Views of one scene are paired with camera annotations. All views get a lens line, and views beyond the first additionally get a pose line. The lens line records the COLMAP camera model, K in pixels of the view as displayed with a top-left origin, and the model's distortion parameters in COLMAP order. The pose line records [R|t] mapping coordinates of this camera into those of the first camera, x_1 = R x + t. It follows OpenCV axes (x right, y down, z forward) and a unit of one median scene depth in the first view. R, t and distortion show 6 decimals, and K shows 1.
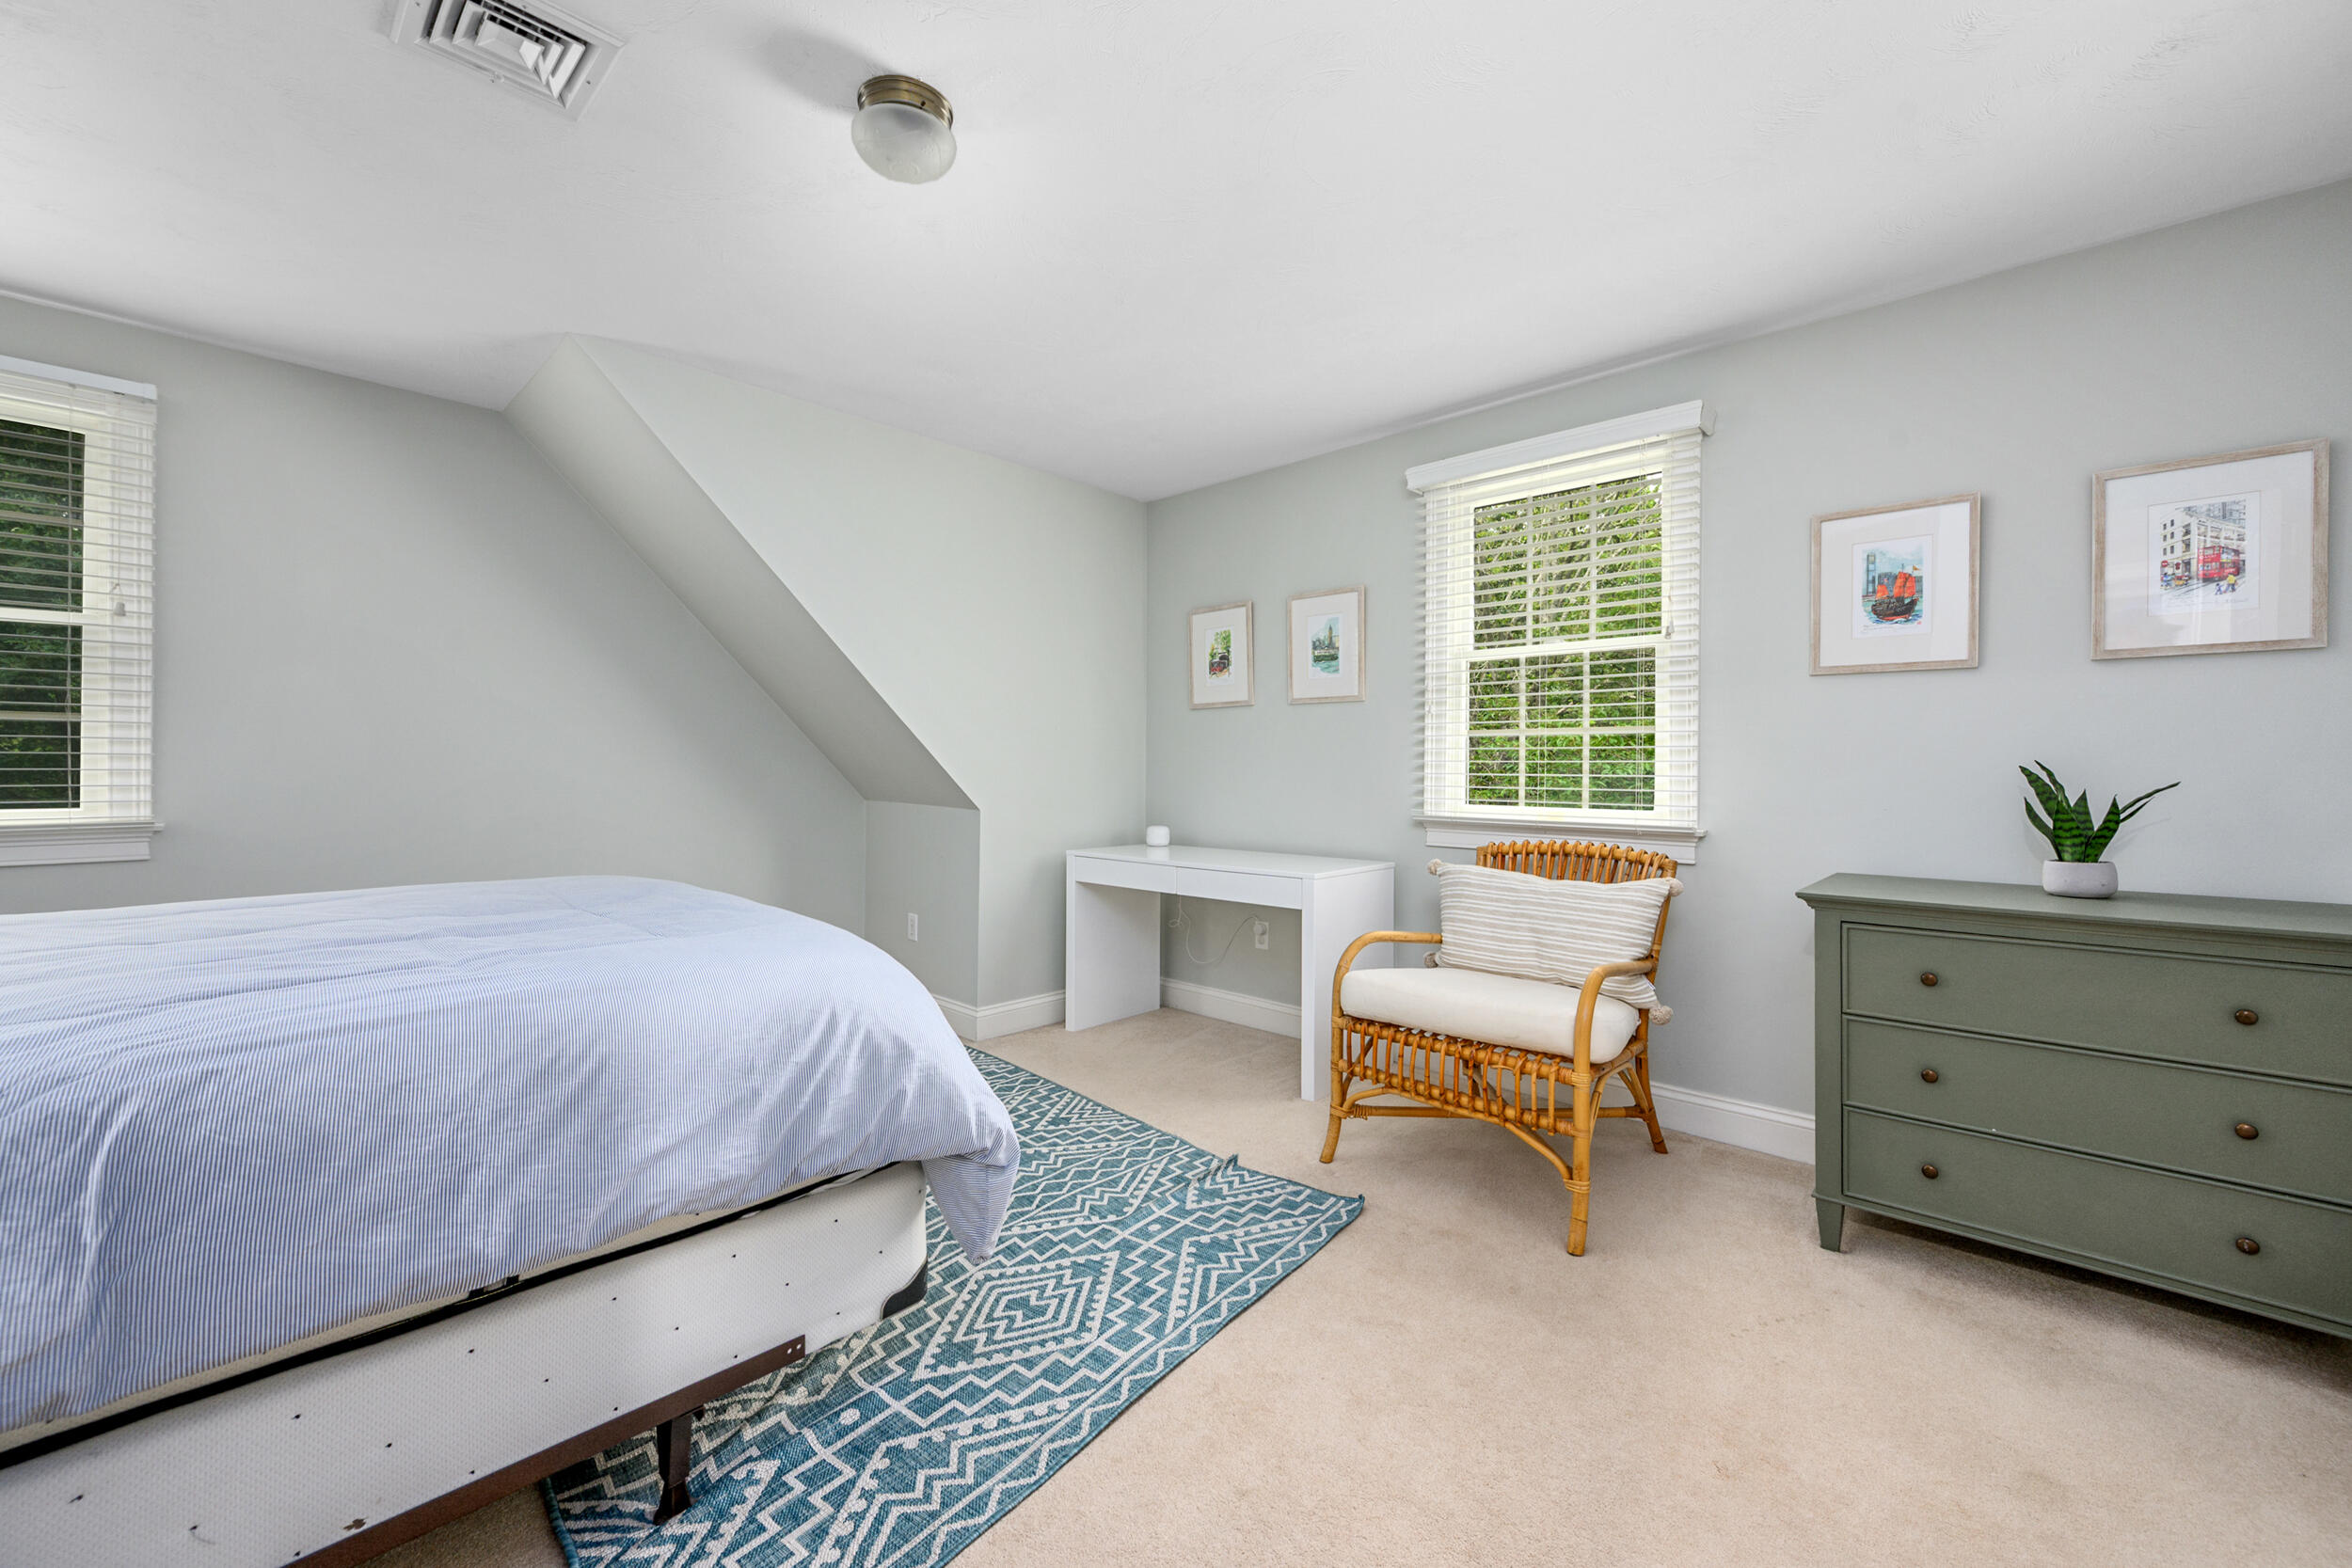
lens RADIAL K [[938.2, 0, 1177.0], [0, 938.2, 771.4], [0, 0, 1]] dist [0.002231, -0.000035]
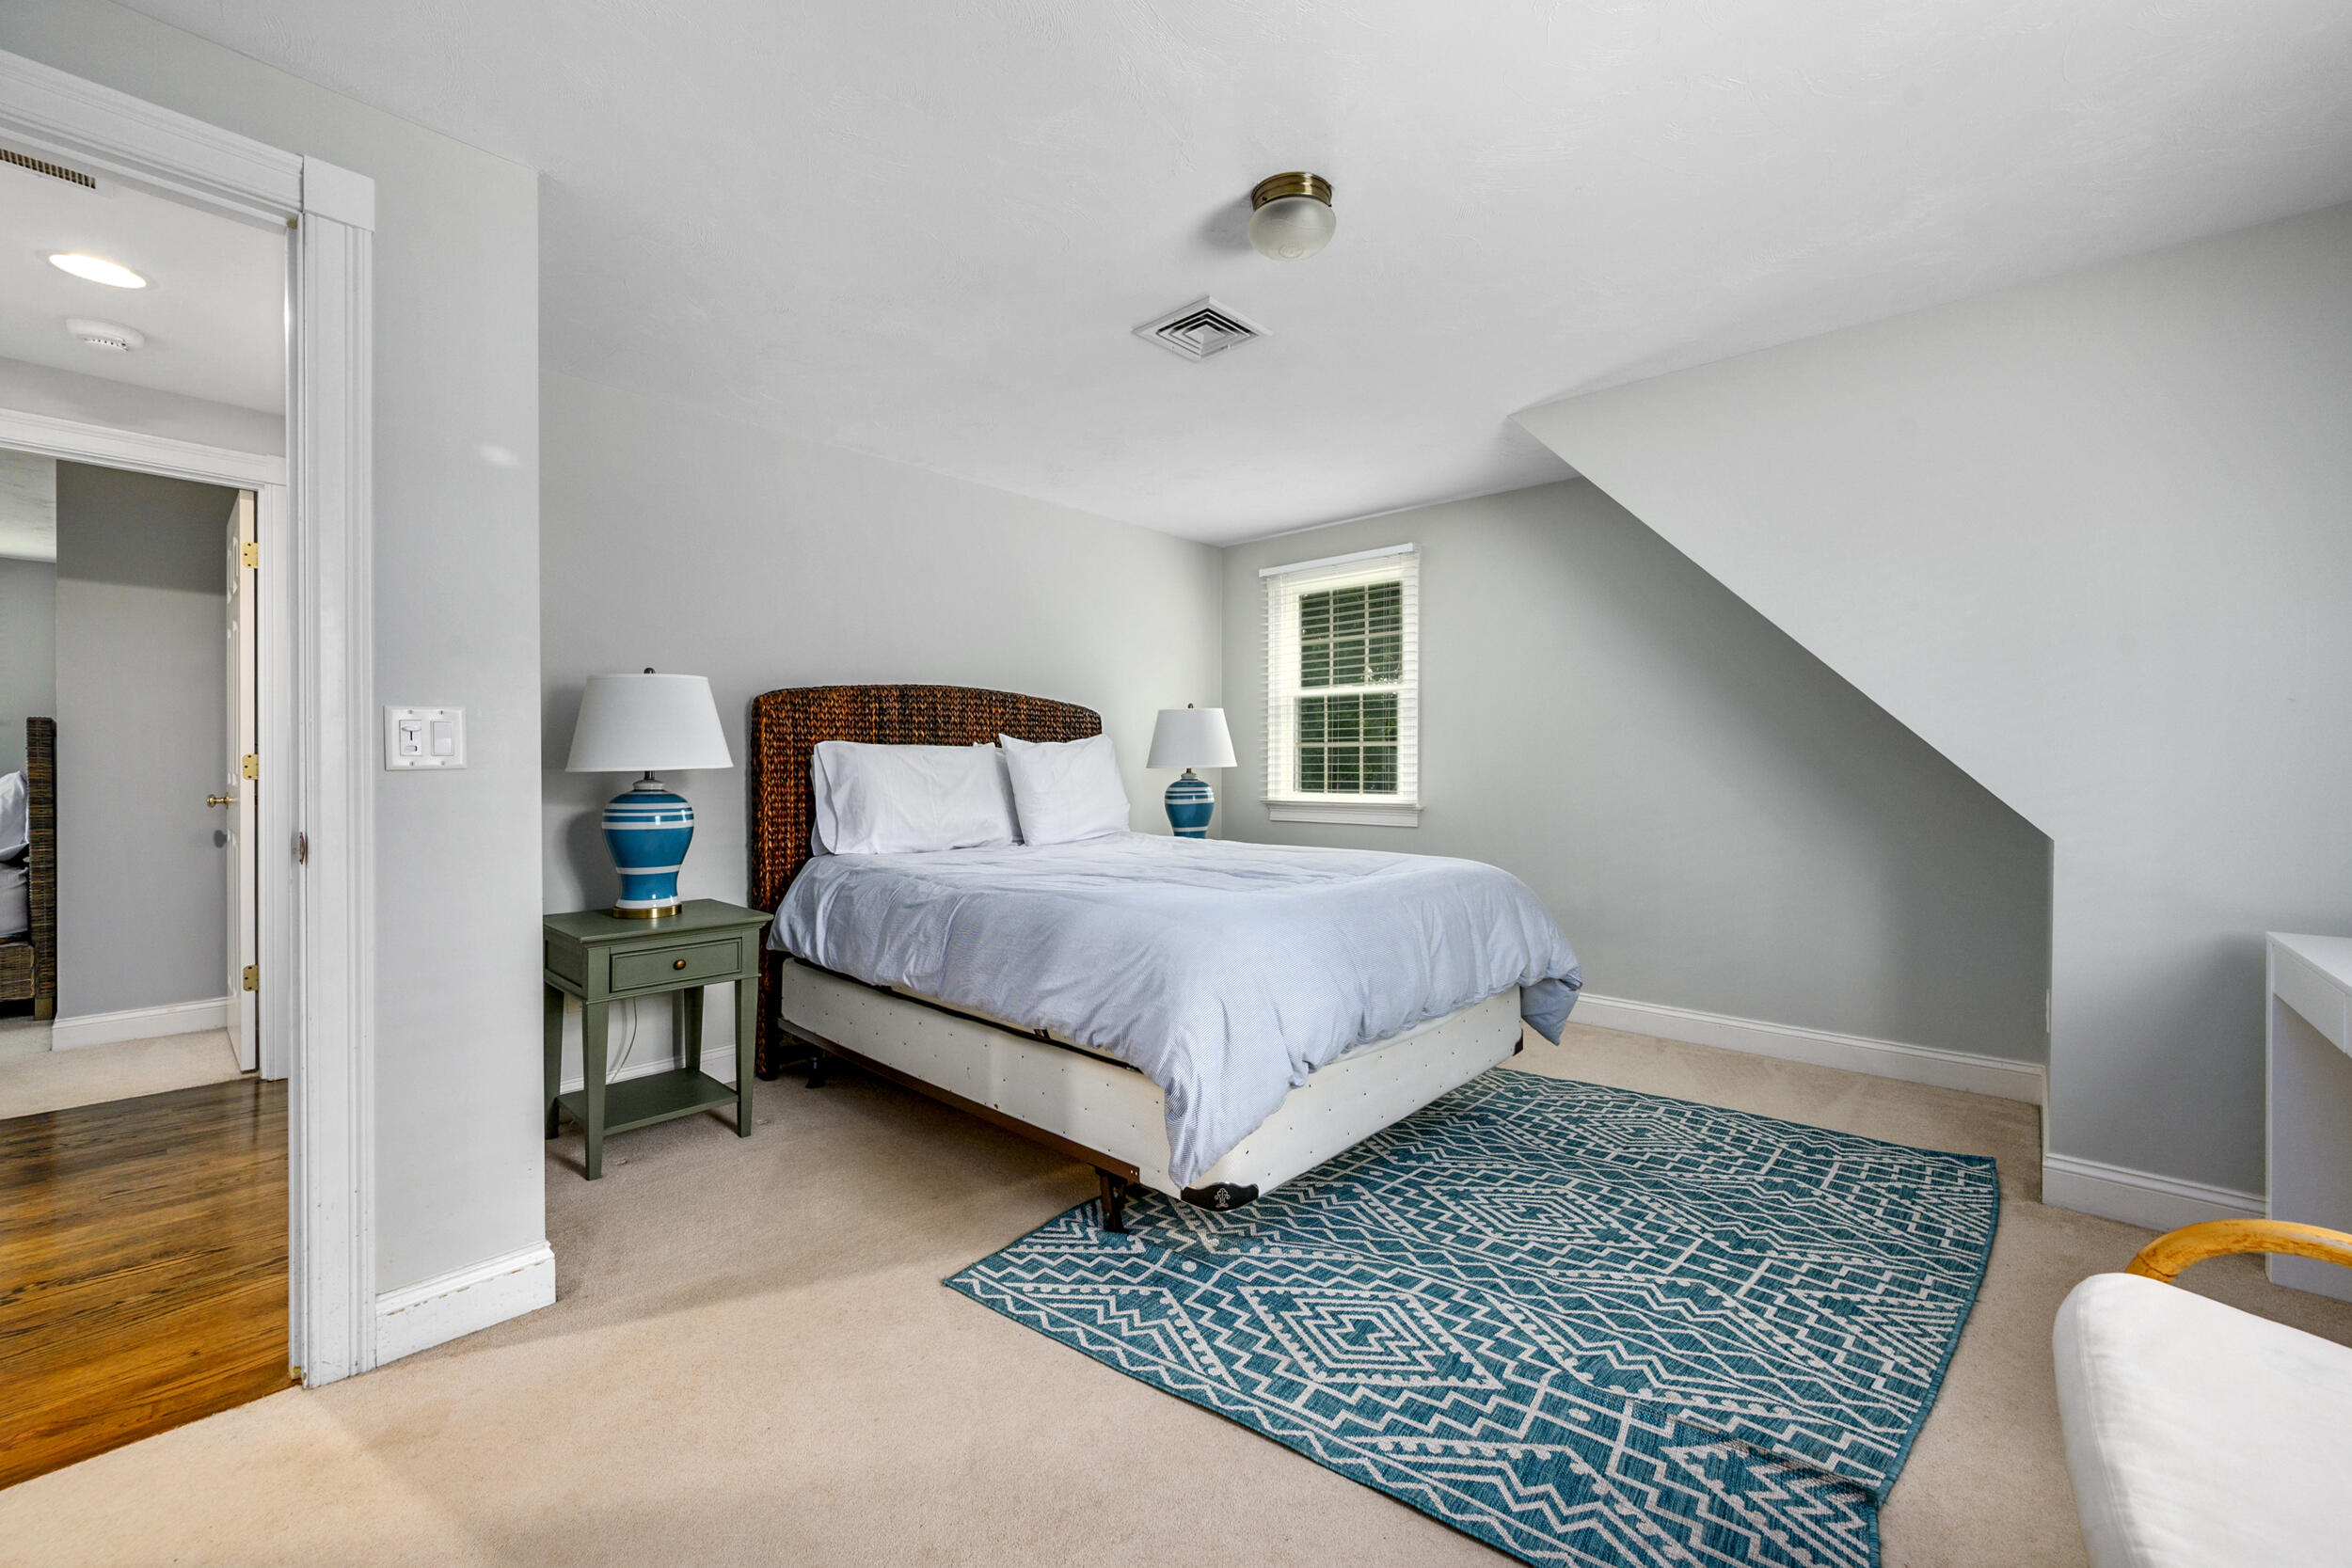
lens RADIAL K [[938.2, 0, 1198.3], [0, 938.2, 771.0], [0, 0, 1]] dist [0.002231, -0.000035]
pose [[0.038177, 0.000765, -0.999271, 0.743607], [-0.005234, 0.999986, 0.000565, -0.005799], [0.999257, 0.005209, 0.038181, 0.739351]]
